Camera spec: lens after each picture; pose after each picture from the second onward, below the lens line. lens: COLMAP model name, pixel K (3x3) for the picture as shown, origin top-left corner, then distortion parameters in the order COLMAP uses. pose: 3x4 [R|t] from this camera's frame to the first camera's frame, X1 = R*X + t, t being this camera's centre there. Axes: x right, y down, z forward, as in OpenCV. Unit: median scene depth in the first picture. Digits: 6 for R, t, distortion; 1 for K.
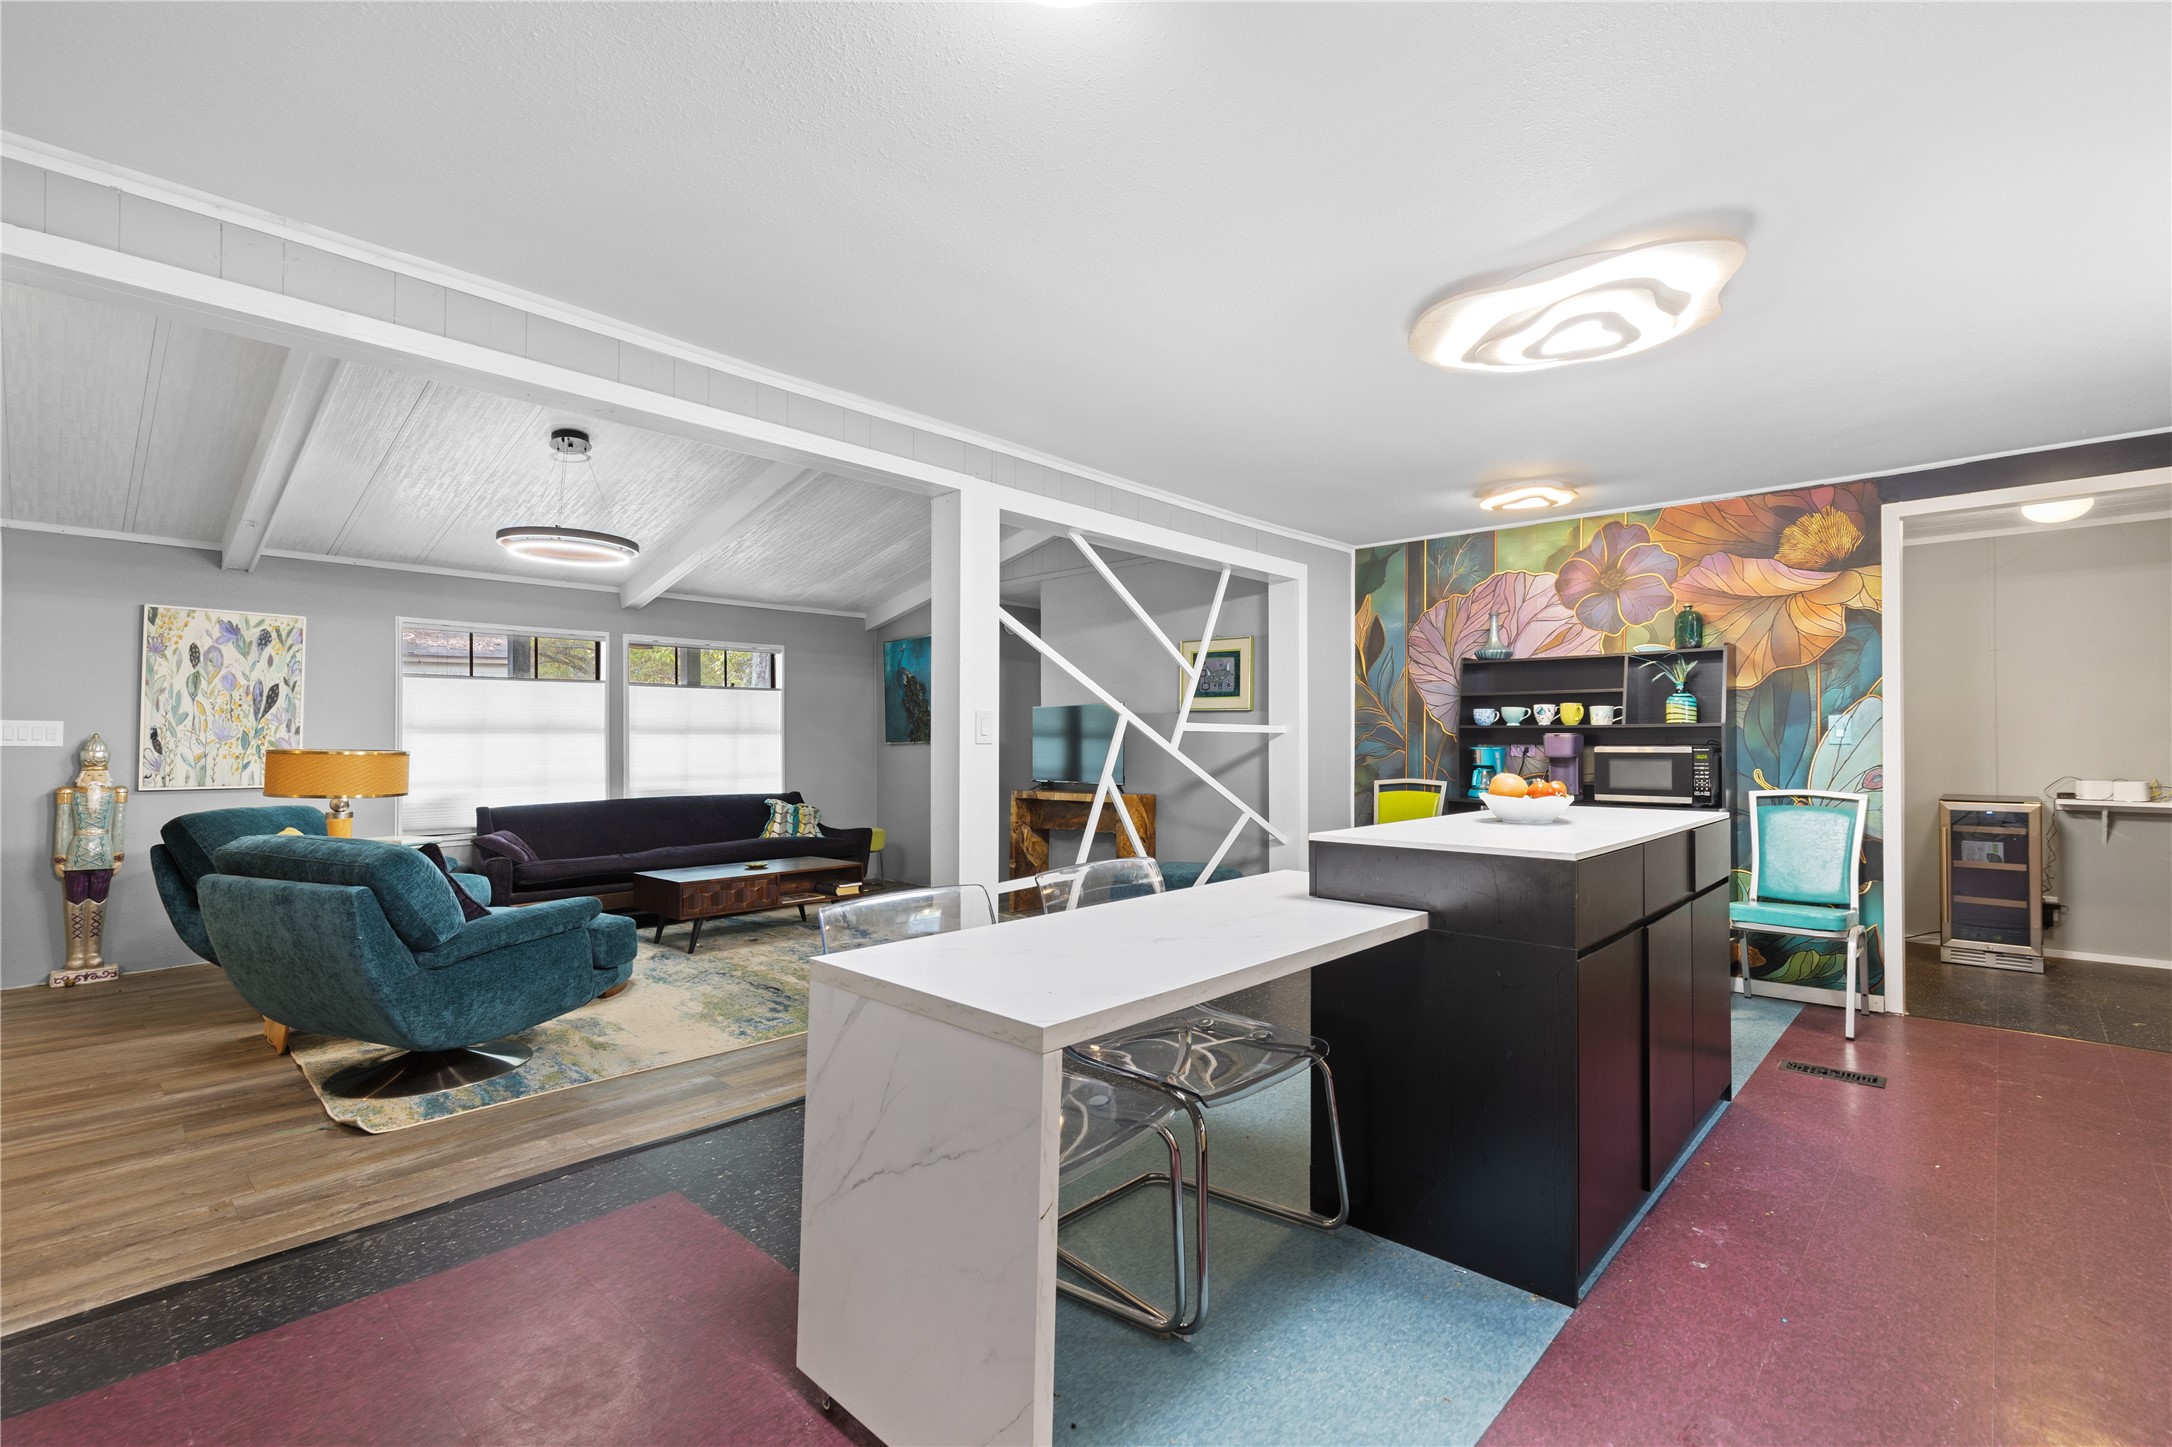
lens RADIAL K [[969.3, 0, 1097.2], [0, 969.3, 729.2], [0, 0, 1]] dist [0.001906, -0.002345]
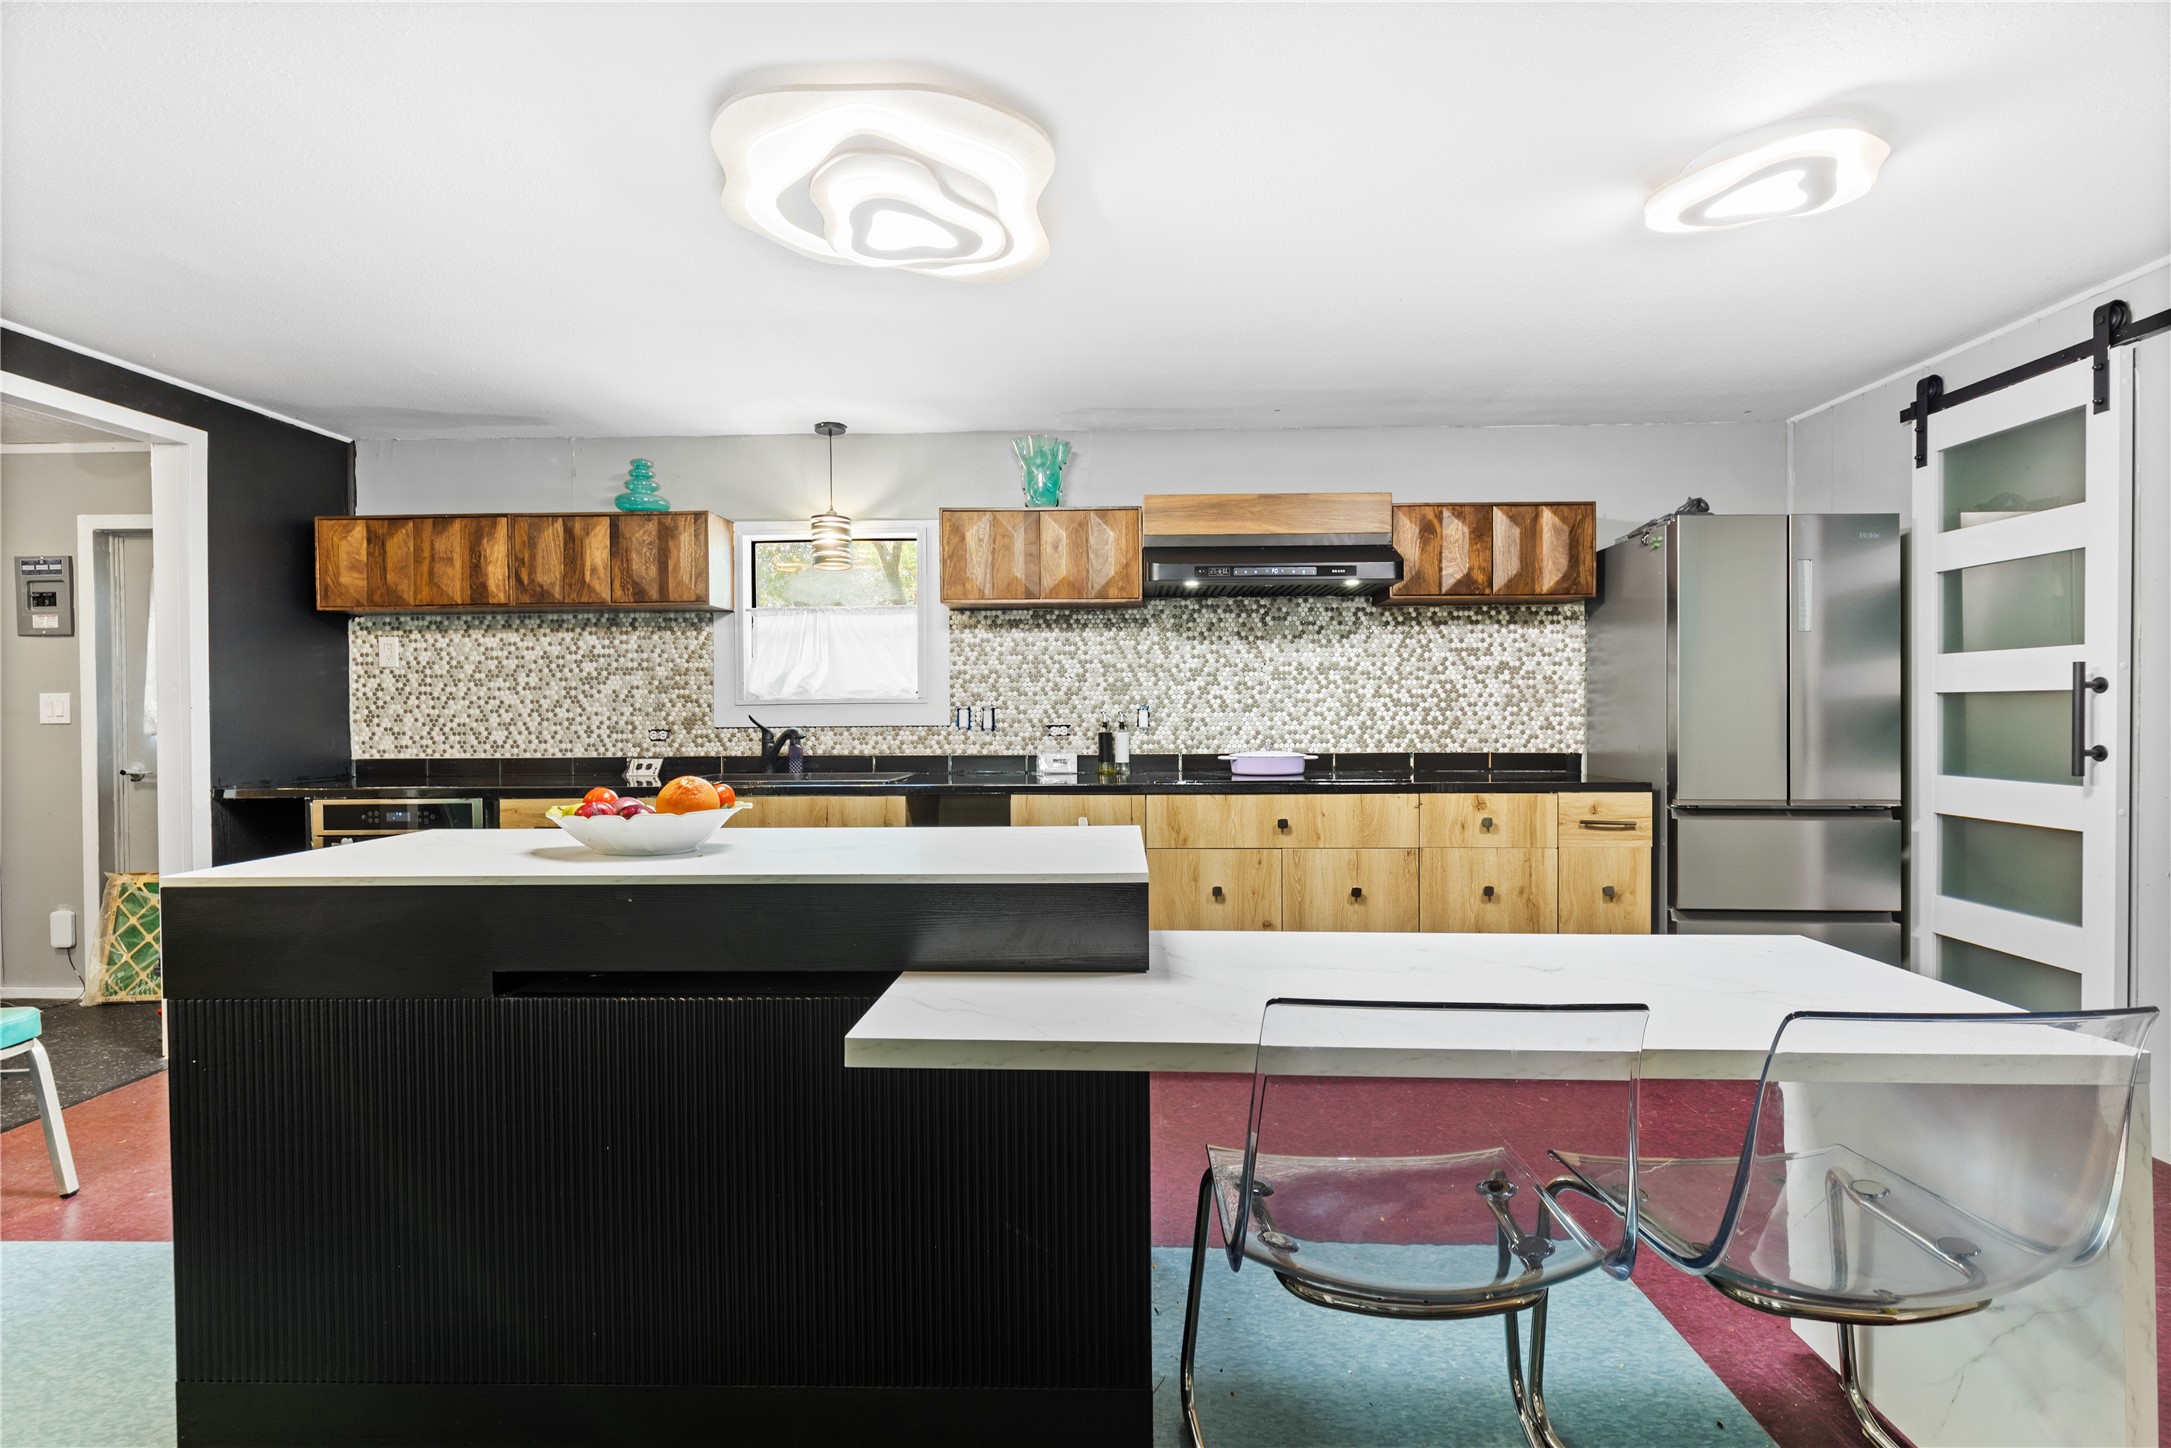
lens RADIAL K [[968.9, 0, 1104.6], [0, 968.9, 720.0], [0, 0, 1]] dist [0.001906, -0.002345]
pose [[-0.665673, -0.004784, 0.746228, -0.124641], [-0.003132, 0.999989, 0.003616, 0.002793], [-0.746237, 0.000070, -0.665680, 0.800303]]
